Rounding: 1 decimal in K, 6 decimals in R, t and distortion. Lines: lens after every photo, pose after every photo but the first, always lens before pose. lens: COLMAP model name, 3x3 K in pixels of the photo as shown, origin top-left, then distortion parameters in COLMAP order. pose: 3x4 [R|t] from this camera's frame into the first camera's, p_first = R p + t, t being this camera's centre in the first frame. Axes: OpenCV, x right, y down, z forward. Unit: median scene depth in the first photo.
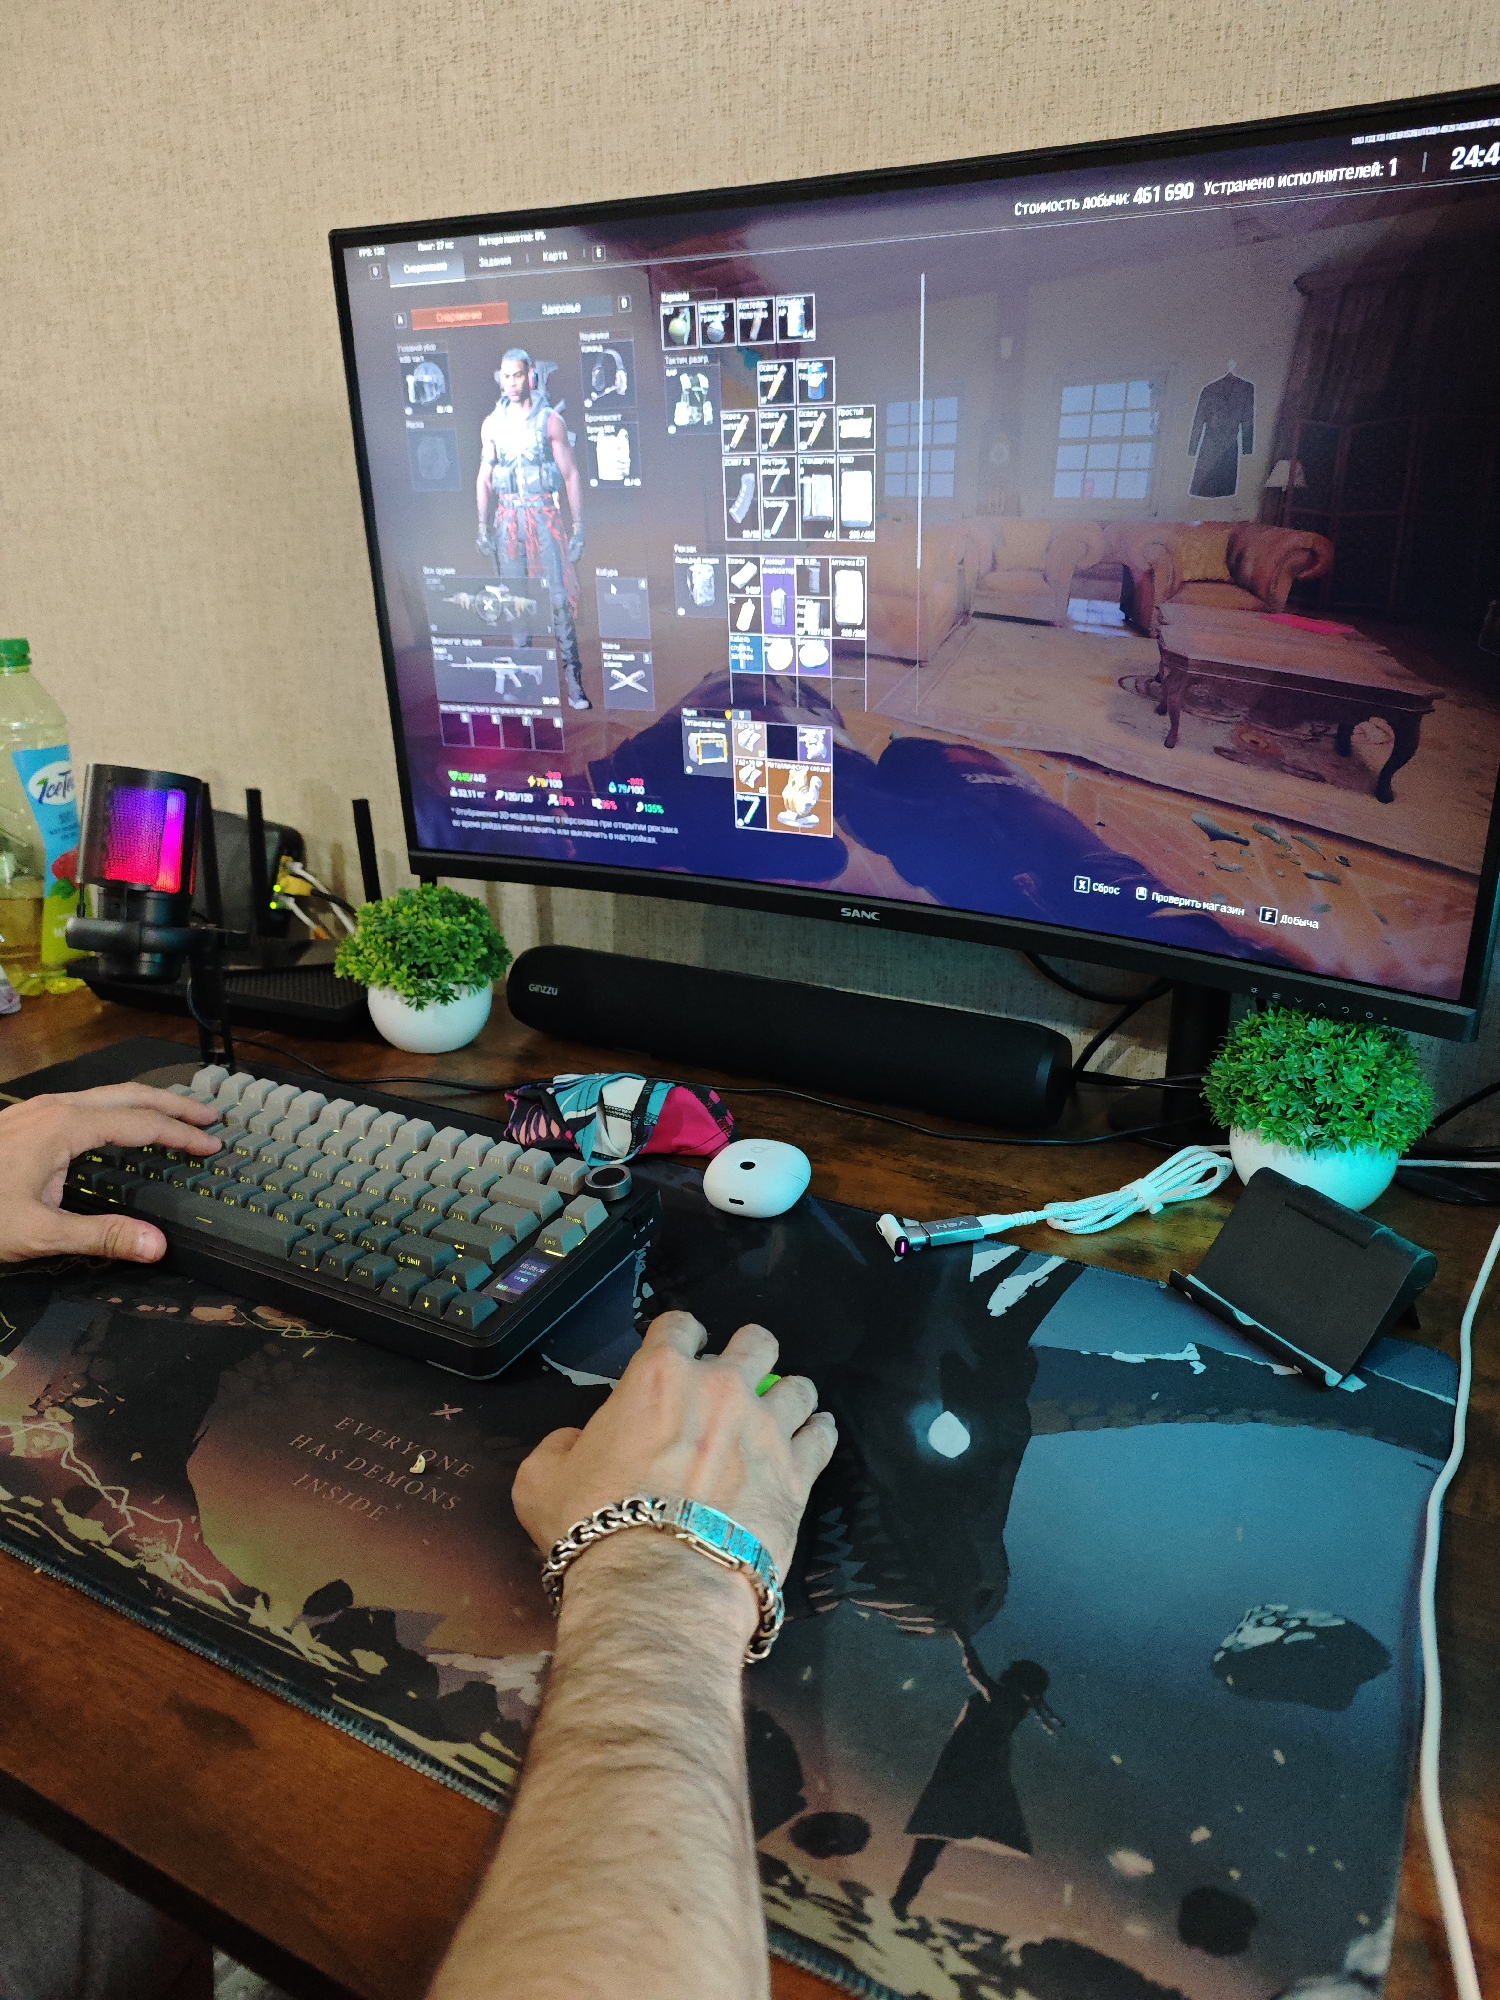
lens RADIAL K [[1357.0, 0, 749.8], [0, 1357.0, 1005.0], [0, 0, 1]] dist [-0.032189, -0.005991]
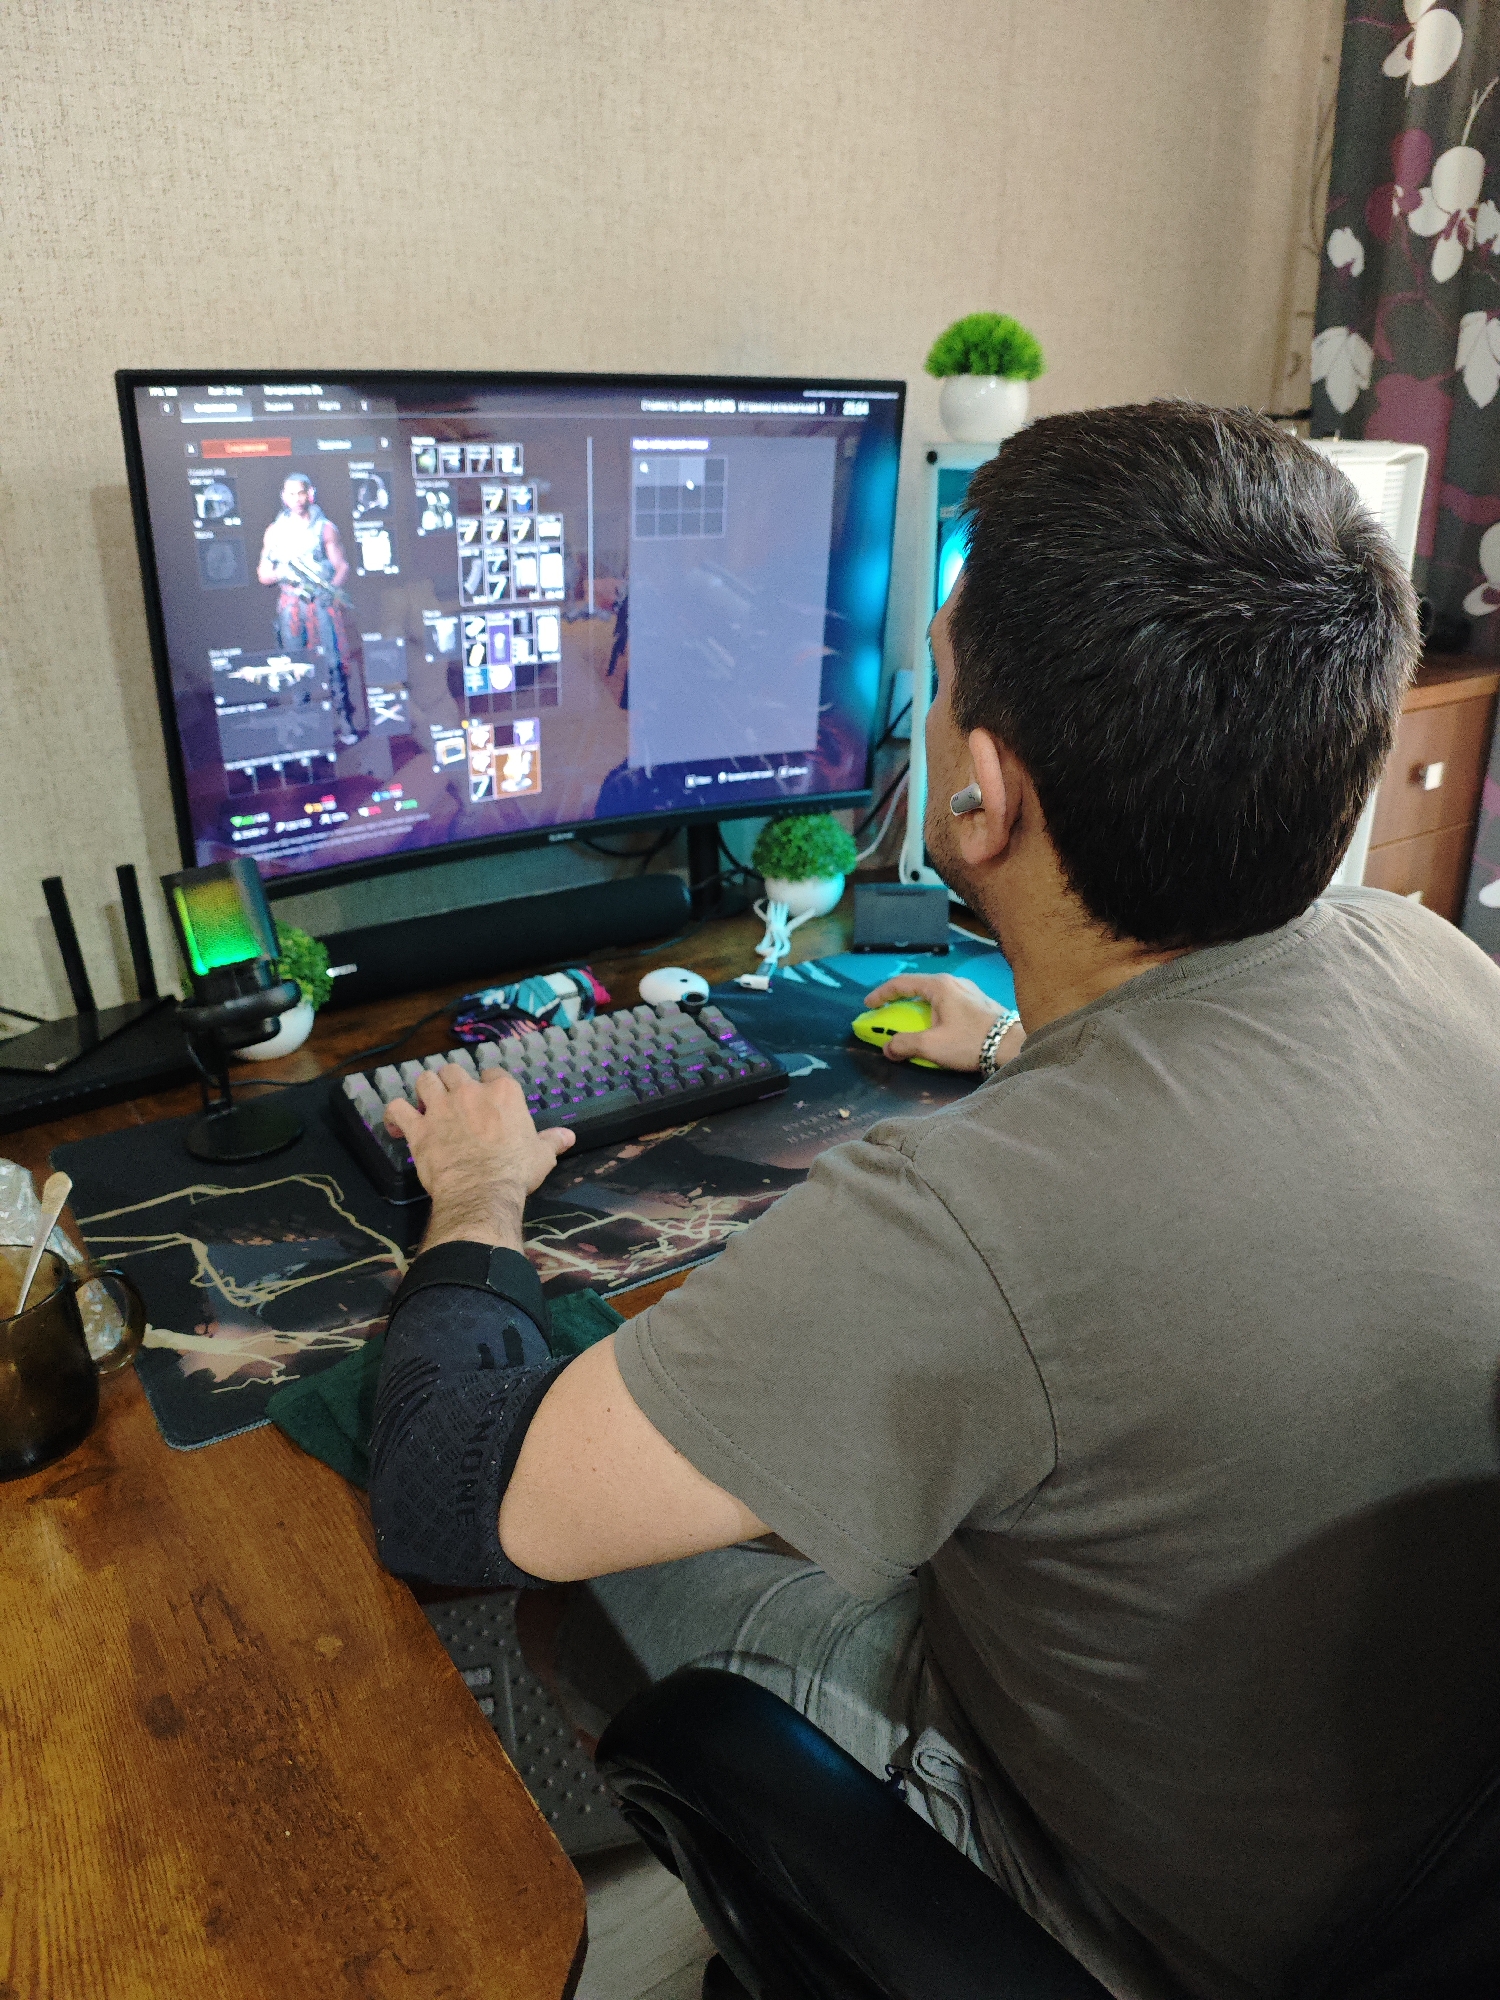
lens RADIAL K [[1357.0, 0, 751.0], [0, 1357.0, 995.7], [0, 0, 1]] dist [-0.032189, -0.005991]
pose [[0.485078, -0.344616, 0.803704, -1.145689], [0.290399, 0.930398, 0.223670, -0.185445], [-0.824844, 0.124897, 0.551391, 0.003021]]
